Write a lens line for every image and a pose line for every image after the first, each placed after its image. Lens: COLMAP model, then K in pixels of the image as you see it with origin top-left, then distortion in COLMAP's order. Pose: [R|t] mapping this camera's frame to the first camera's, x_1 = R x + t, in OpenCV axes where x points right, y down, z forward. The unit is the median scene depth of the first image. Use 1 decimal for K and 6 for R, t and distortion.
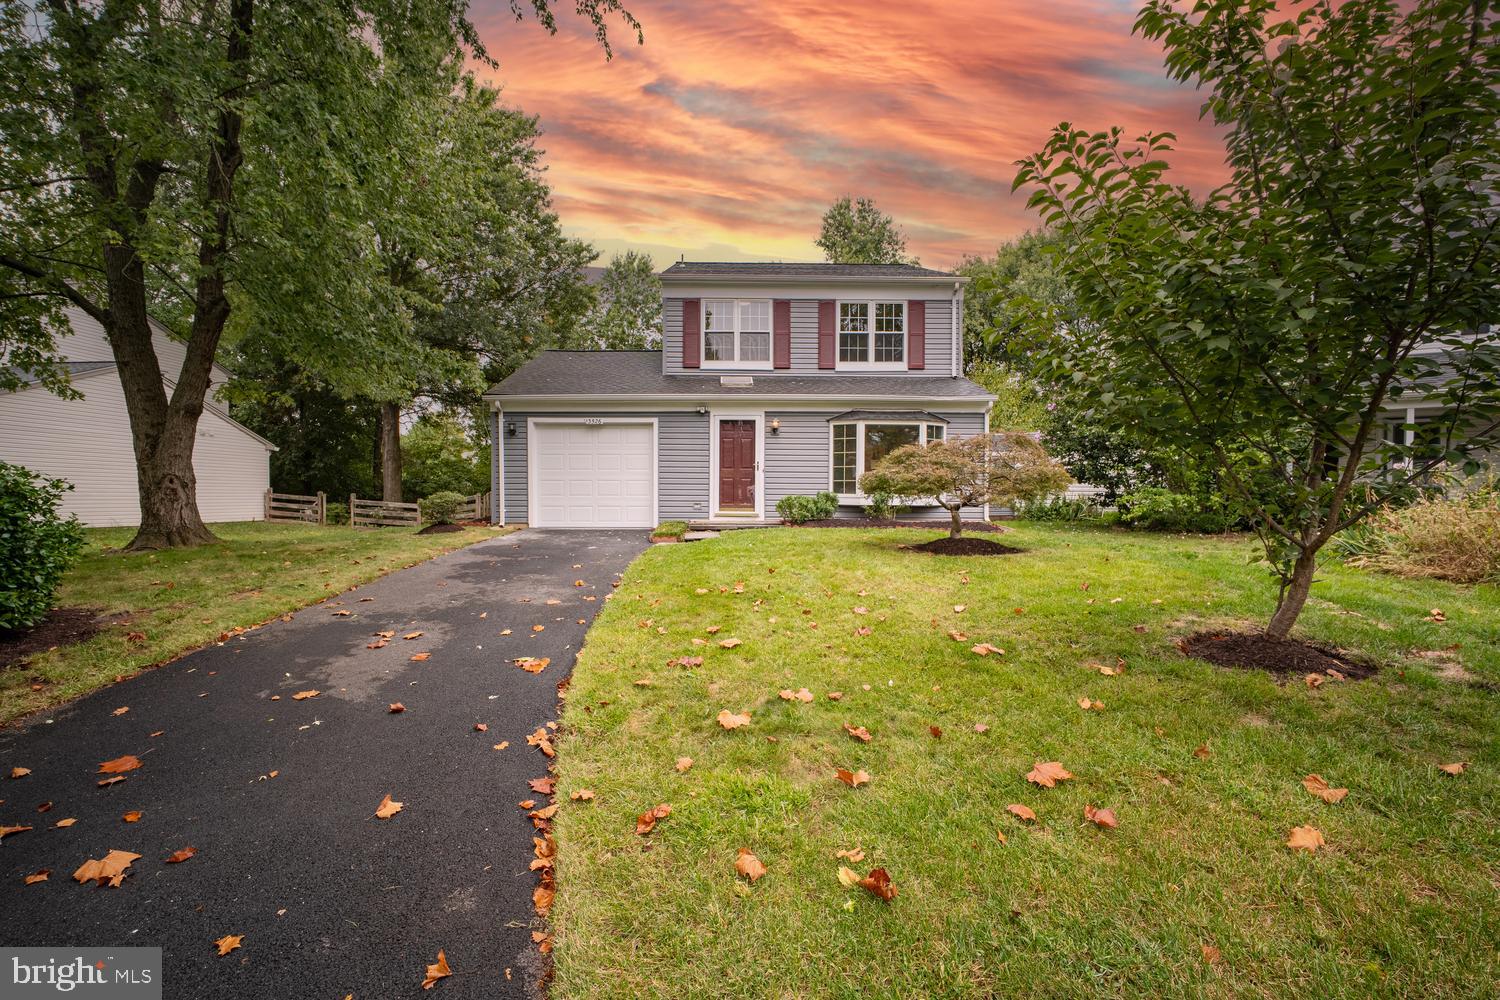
lens RADIAL K [[880.4, 0, 750.0], [0, 880.4, 500.0], [0, 0, 1]] dist [0.003615, 0.000275]
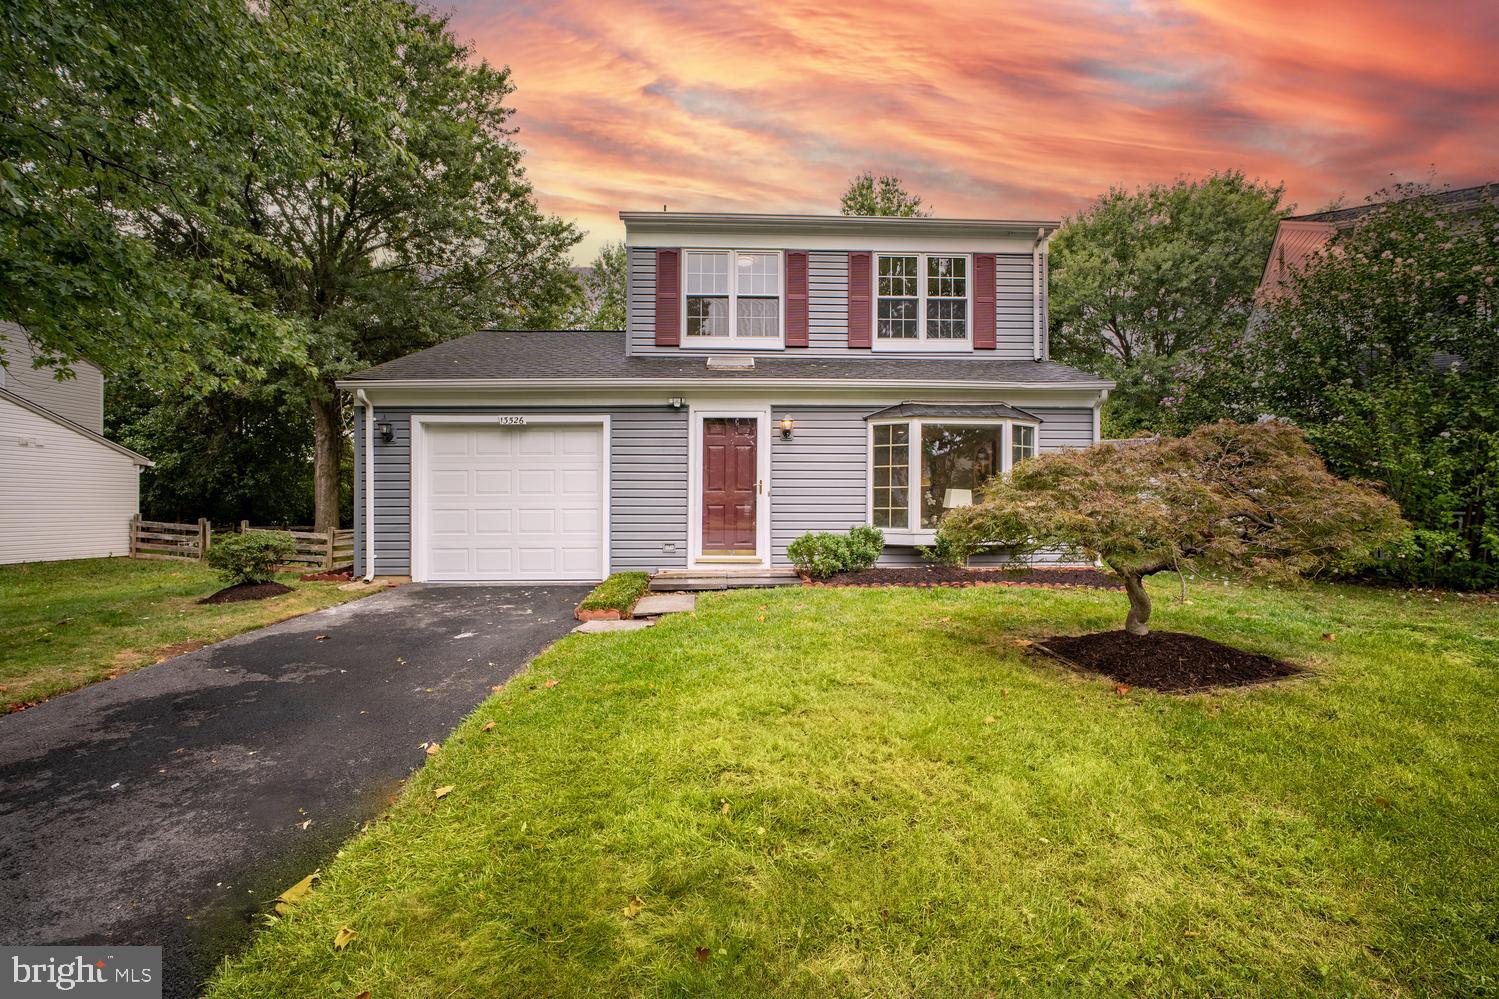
lens RADIAL K [[632.5, 0, 749.5], [0, 632.5, 499.5], [0, 0, 1]] dist [0.006773, 0.000325]
pose [[0.999372, -0.001711, -0.035403, 0.016651], [0.001775, 0.999997, 0.001775, -0.028826], [0.035400, -0.001837, 0.999372, 0.502201]]
